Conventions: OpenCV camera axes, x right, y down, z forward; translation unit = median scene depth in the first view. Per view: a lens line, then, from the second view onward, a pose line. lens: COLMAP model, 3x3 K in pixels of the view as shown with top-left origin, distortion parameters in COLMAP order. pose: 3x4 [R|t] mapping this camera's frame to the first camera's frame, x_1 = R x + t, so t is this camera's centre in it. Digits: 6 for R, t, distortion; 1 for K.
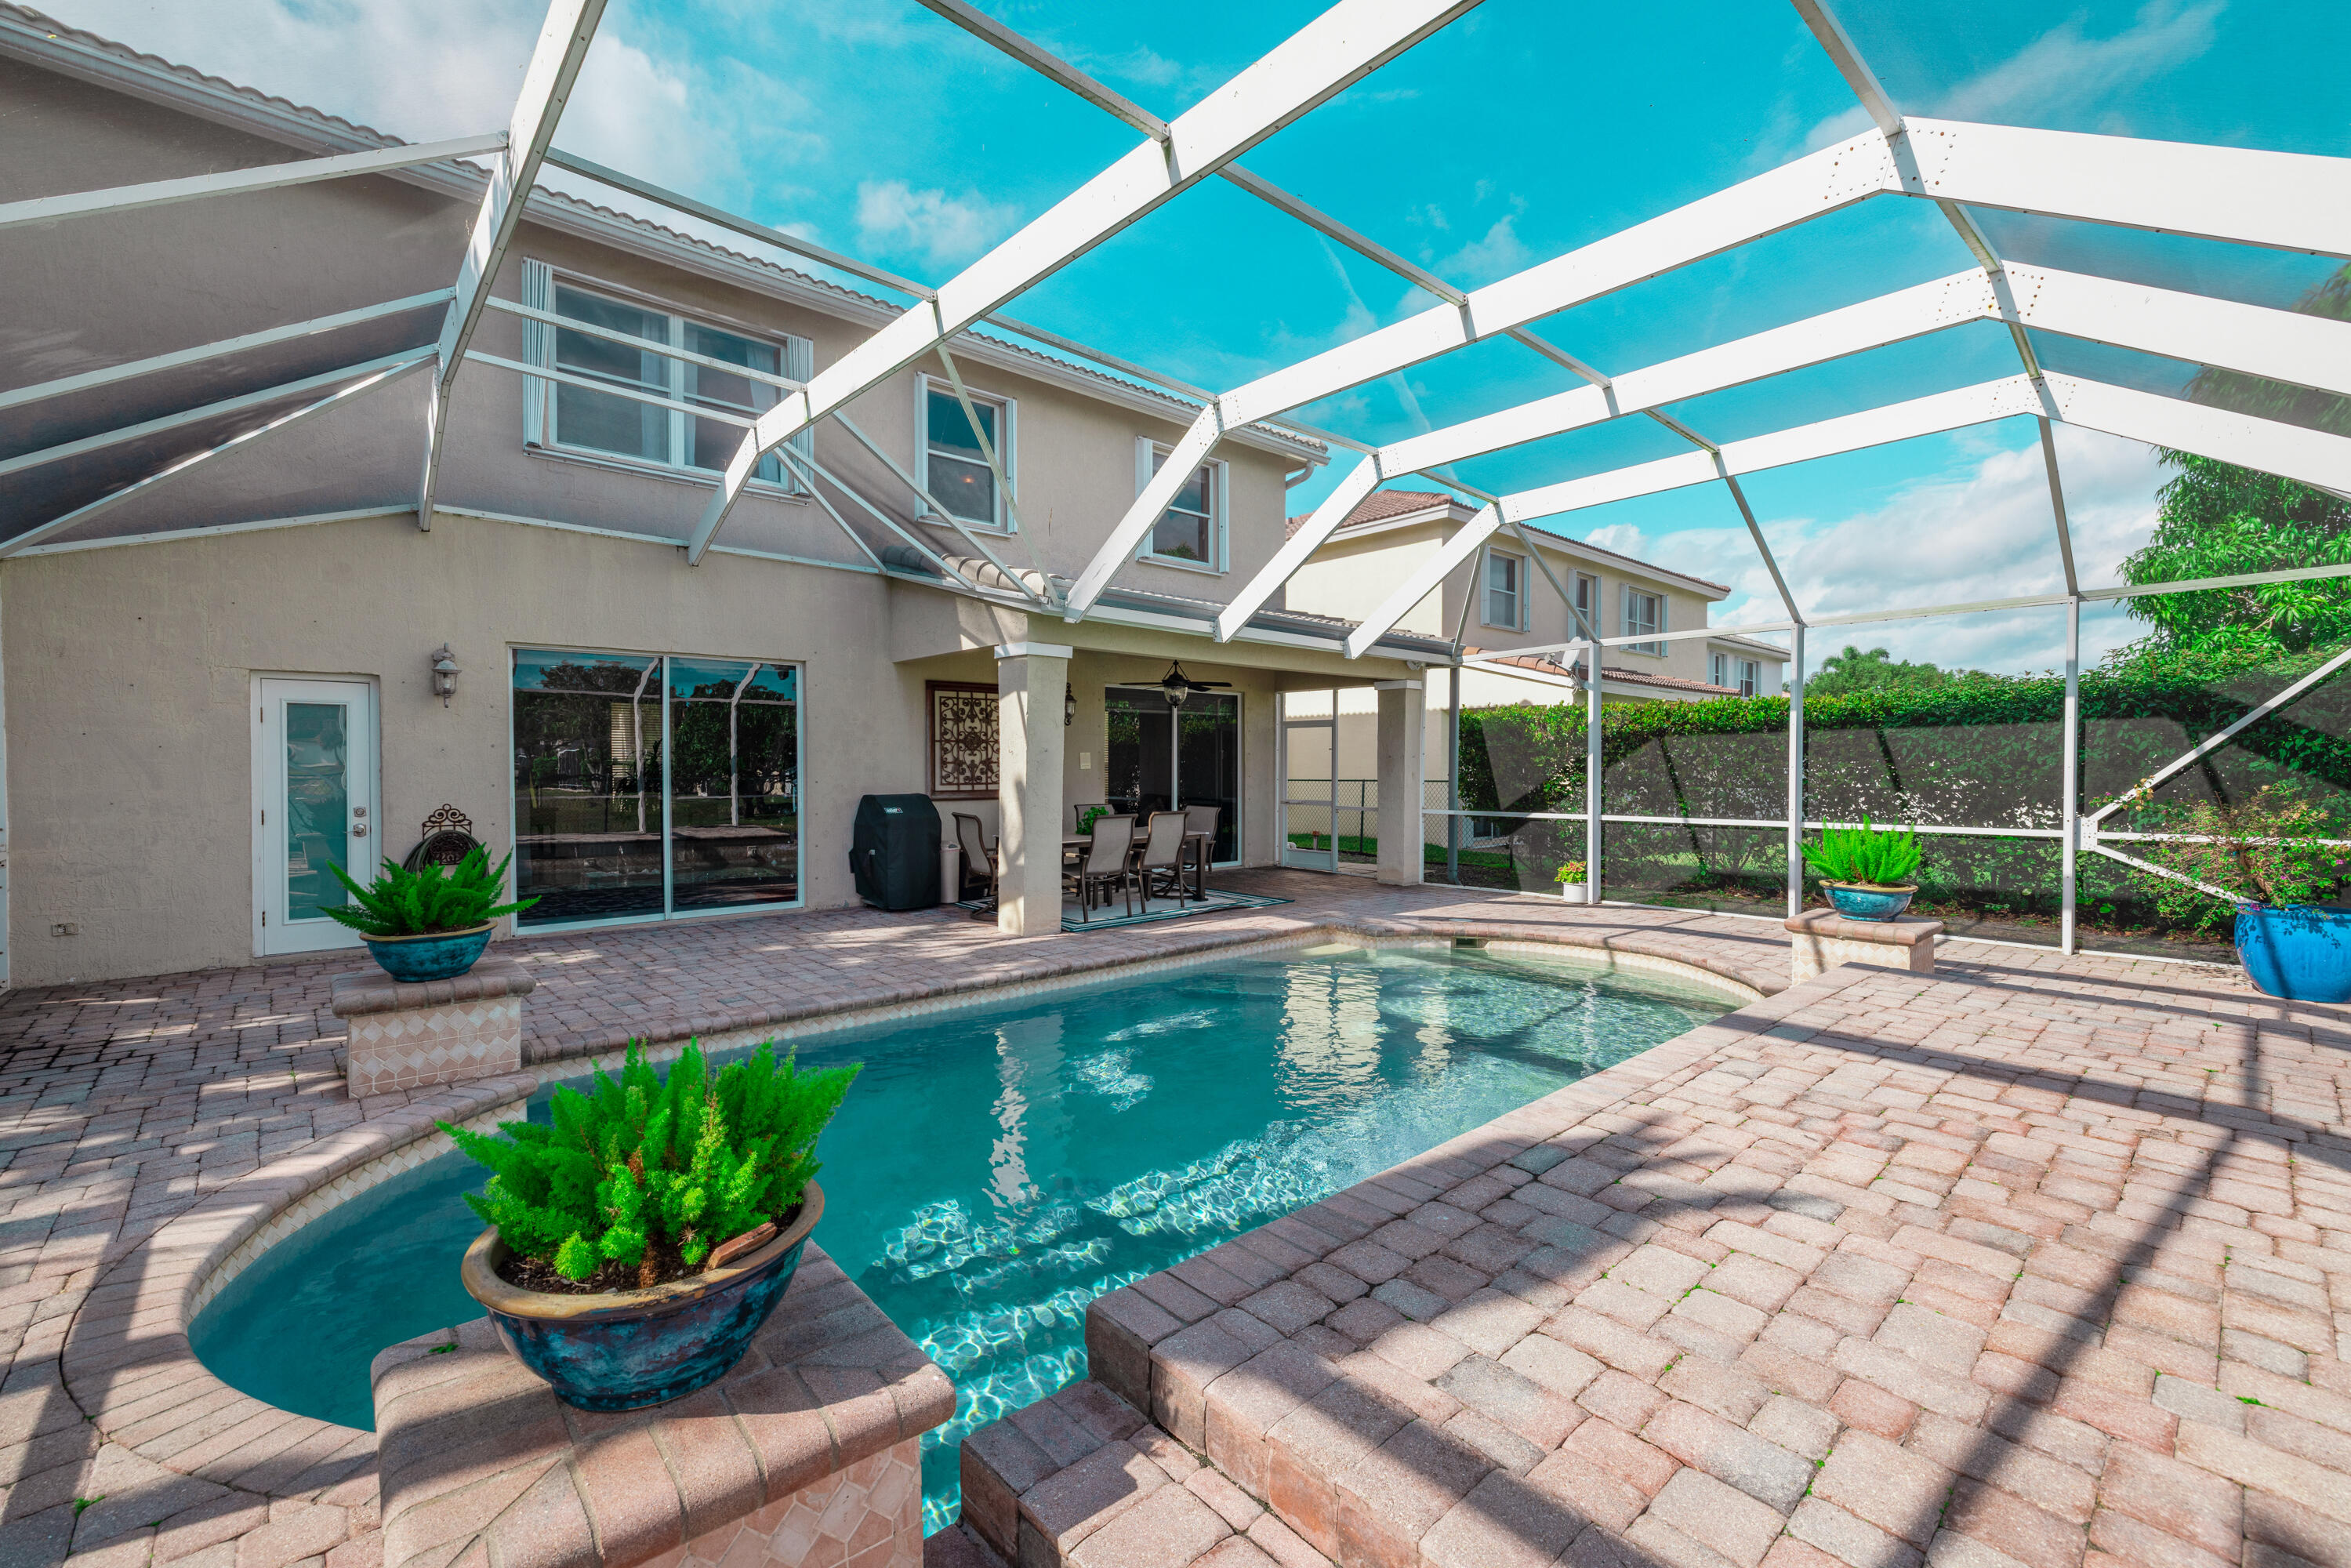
lens RADIAL K [[984.6, 0, 1167.0], [0, 984.6, 772.9], [0, 0, 1]] dist [0.016719, 0.000108]
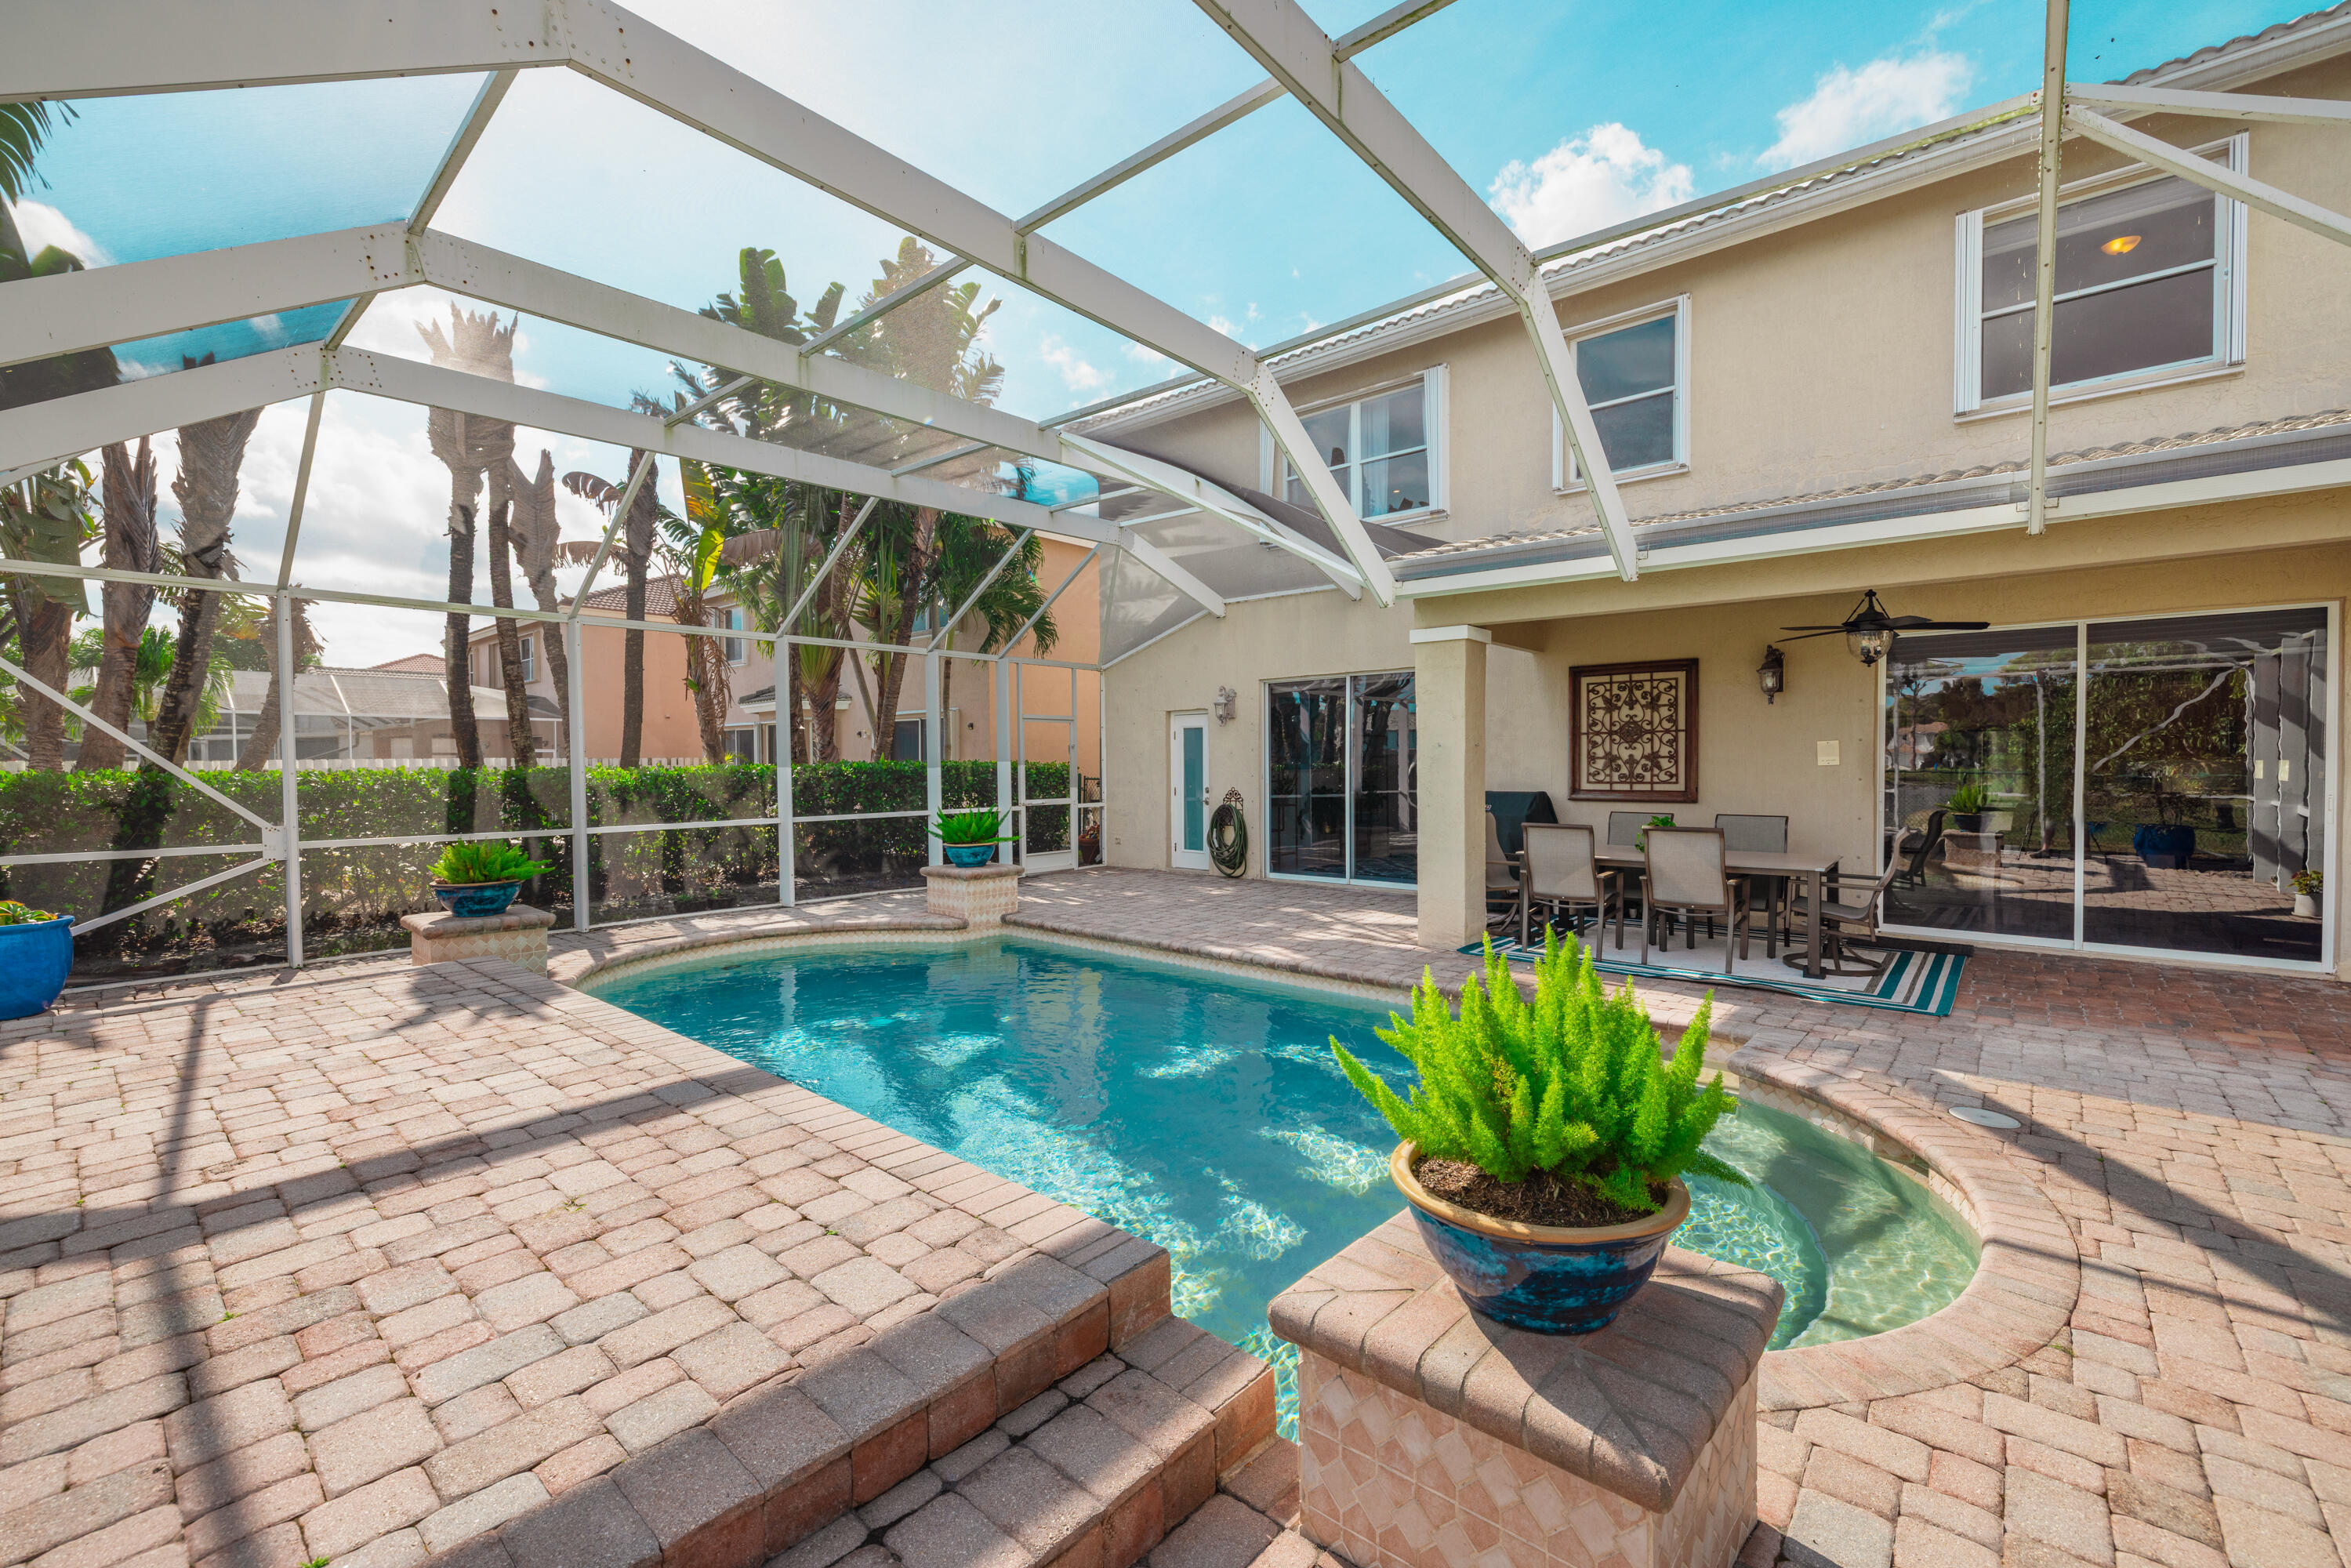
lens RADIAL K [[980.0, 0, 1183.8], [0, 980.0, 783.5], [0, 0, 1]] dist [0.001925, 0.000447]
pose [[0.138228, 0.020901, -0.990180, 0.591774], [-0.003448, 0.999781, 0.020622, -0.004216], [0.990394, 0.000563, 0.138270, 0.515708]]
